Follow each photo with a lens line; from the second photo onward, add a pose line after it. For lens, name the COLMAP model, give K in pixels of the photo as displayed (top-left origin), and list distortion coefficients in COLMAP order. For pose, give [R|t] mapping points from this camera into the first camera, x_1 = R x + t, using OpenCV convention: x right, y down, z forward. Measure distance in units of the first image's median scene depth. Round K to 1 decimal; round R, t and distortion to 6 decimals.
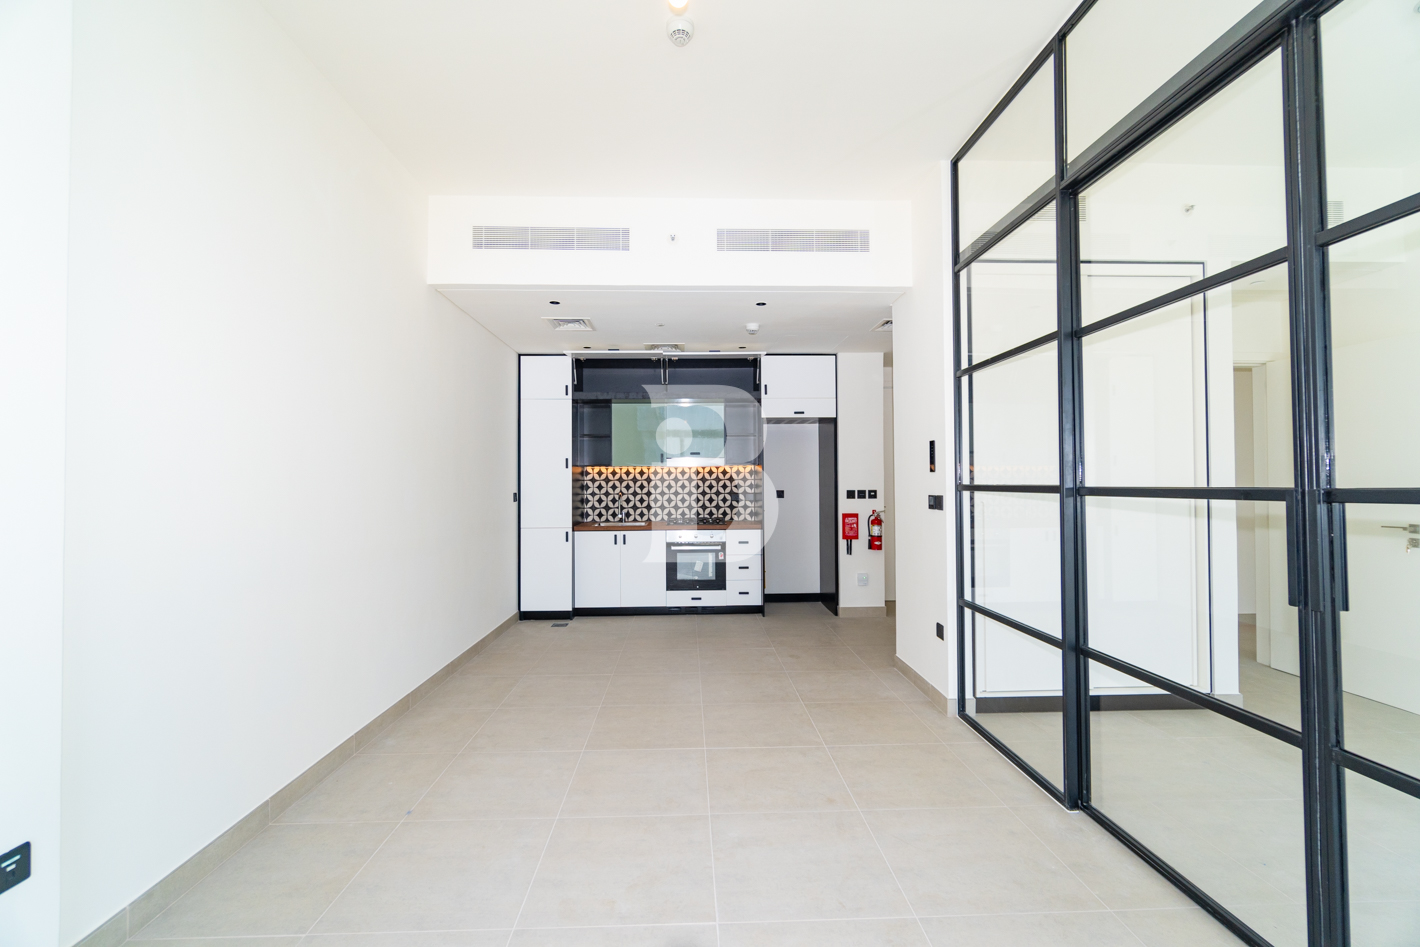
lens RADIAL K [[608.9, 0, 710.0], [0, 608.9, 473.5], [0, 0, 1]] dist [-0.001921, -0.000112]
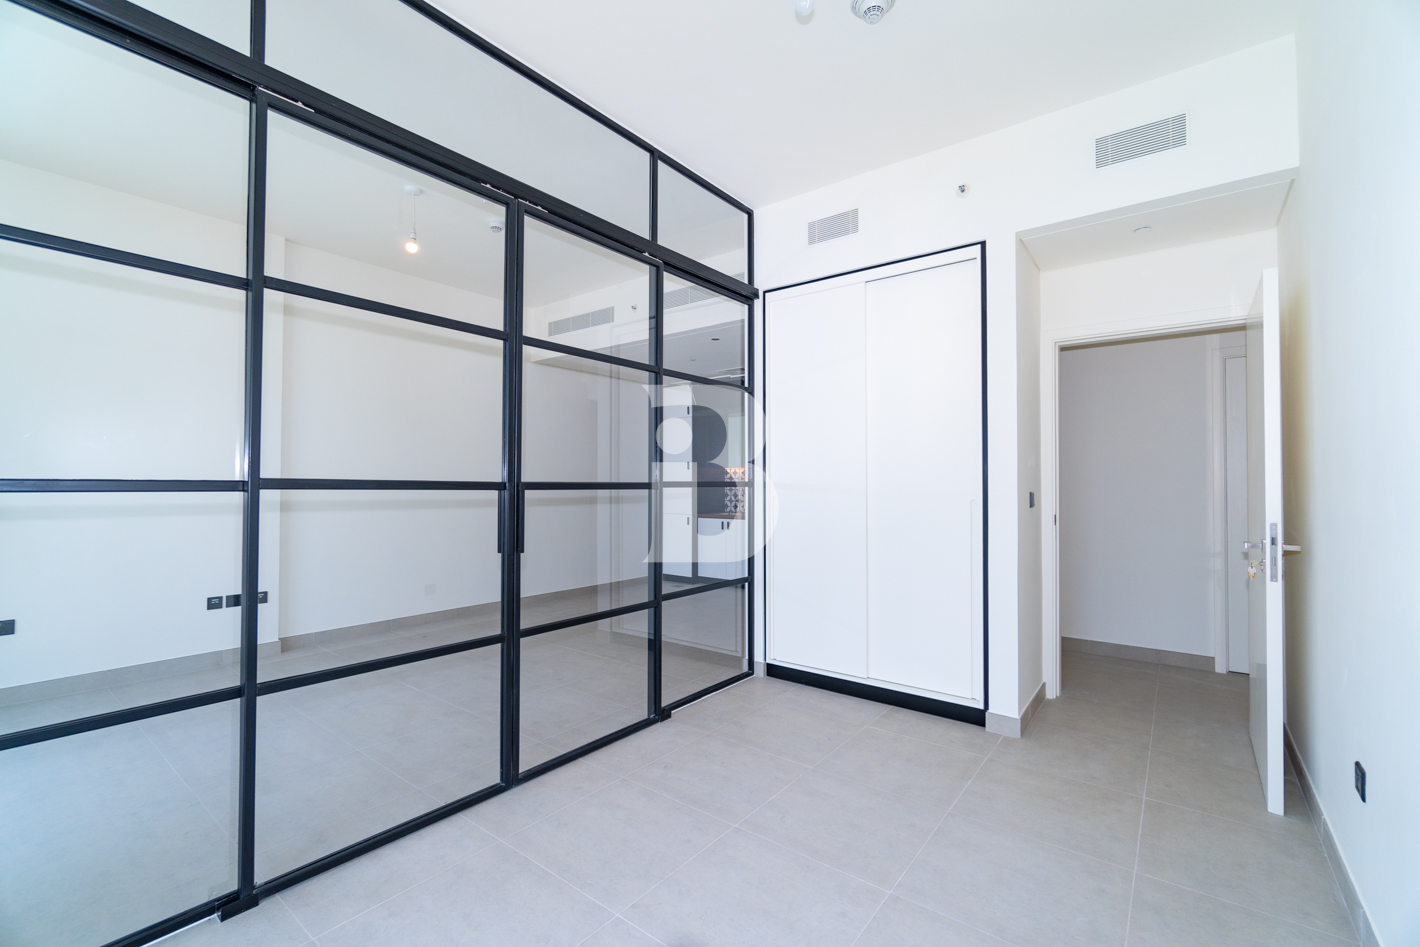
lens RADIAL K [[608.9, 0, 710.0], [0, 608.9, 473.5], [0, 0, 1]] dist [-0.001921, -0.000112]
pose [[0.765950, -0.003713, -0.642890, 0.633595], [0.004691, 0.999989, -0.000187, 0.000831], [0.642884, -0.002872, 0.765959, 0.015265]]
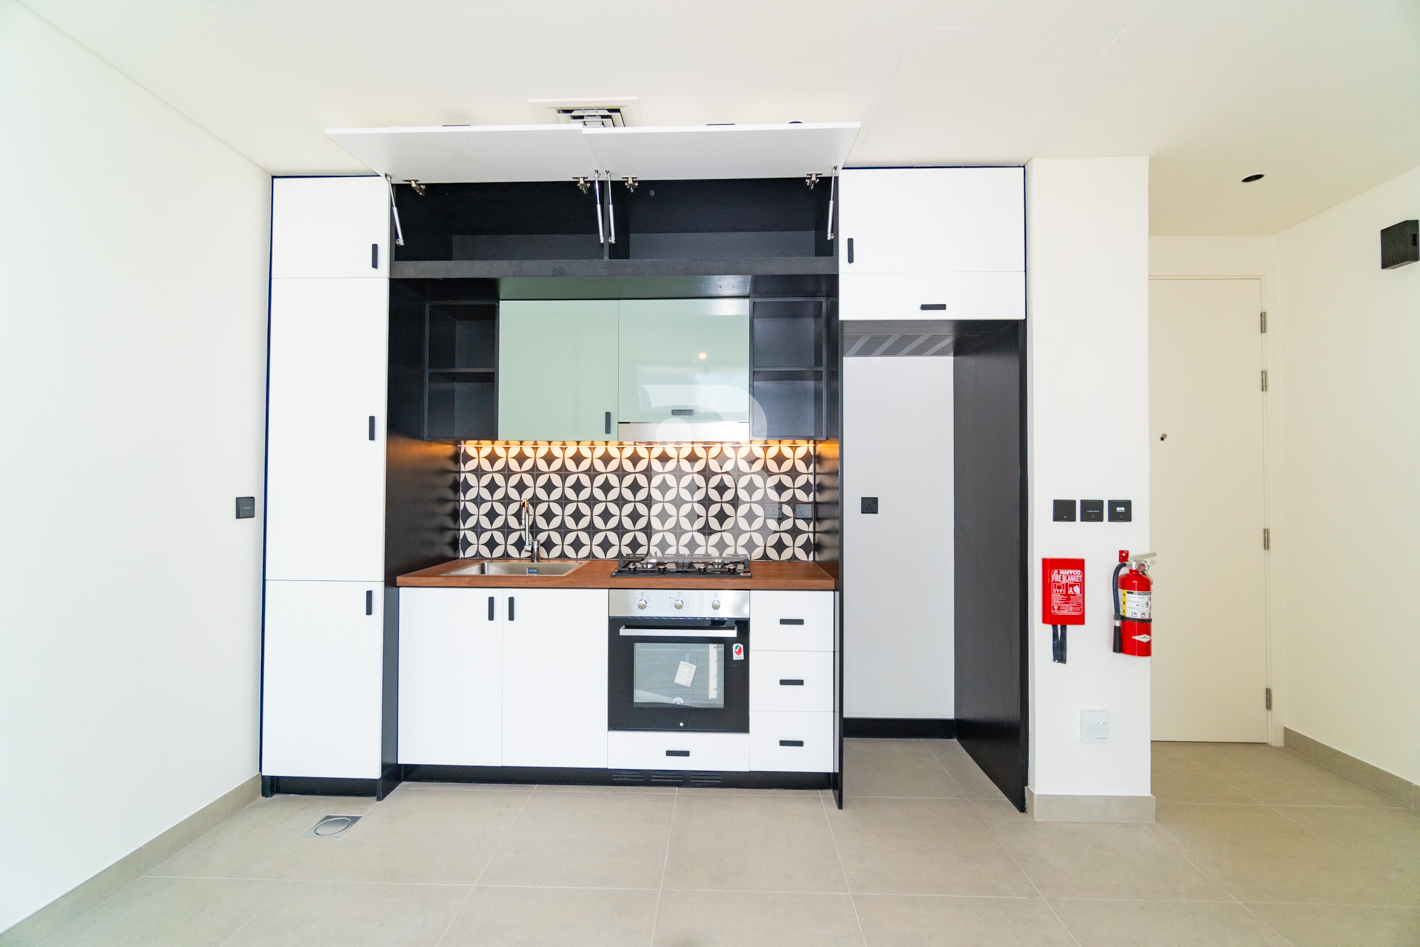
lens RADIAL K [[608.9, 0, 710.0], [0, 608.9, 473.5], [0, 0, 1]] dist [-0.001921, -0.000112]
pose [[0.997743, 0.009741, -0.066431, 0.025897], [-0.010094, 0.999937, -0.004979, 0.014034], [0.066378, 0.005638, 0.997779, 0.578387]]
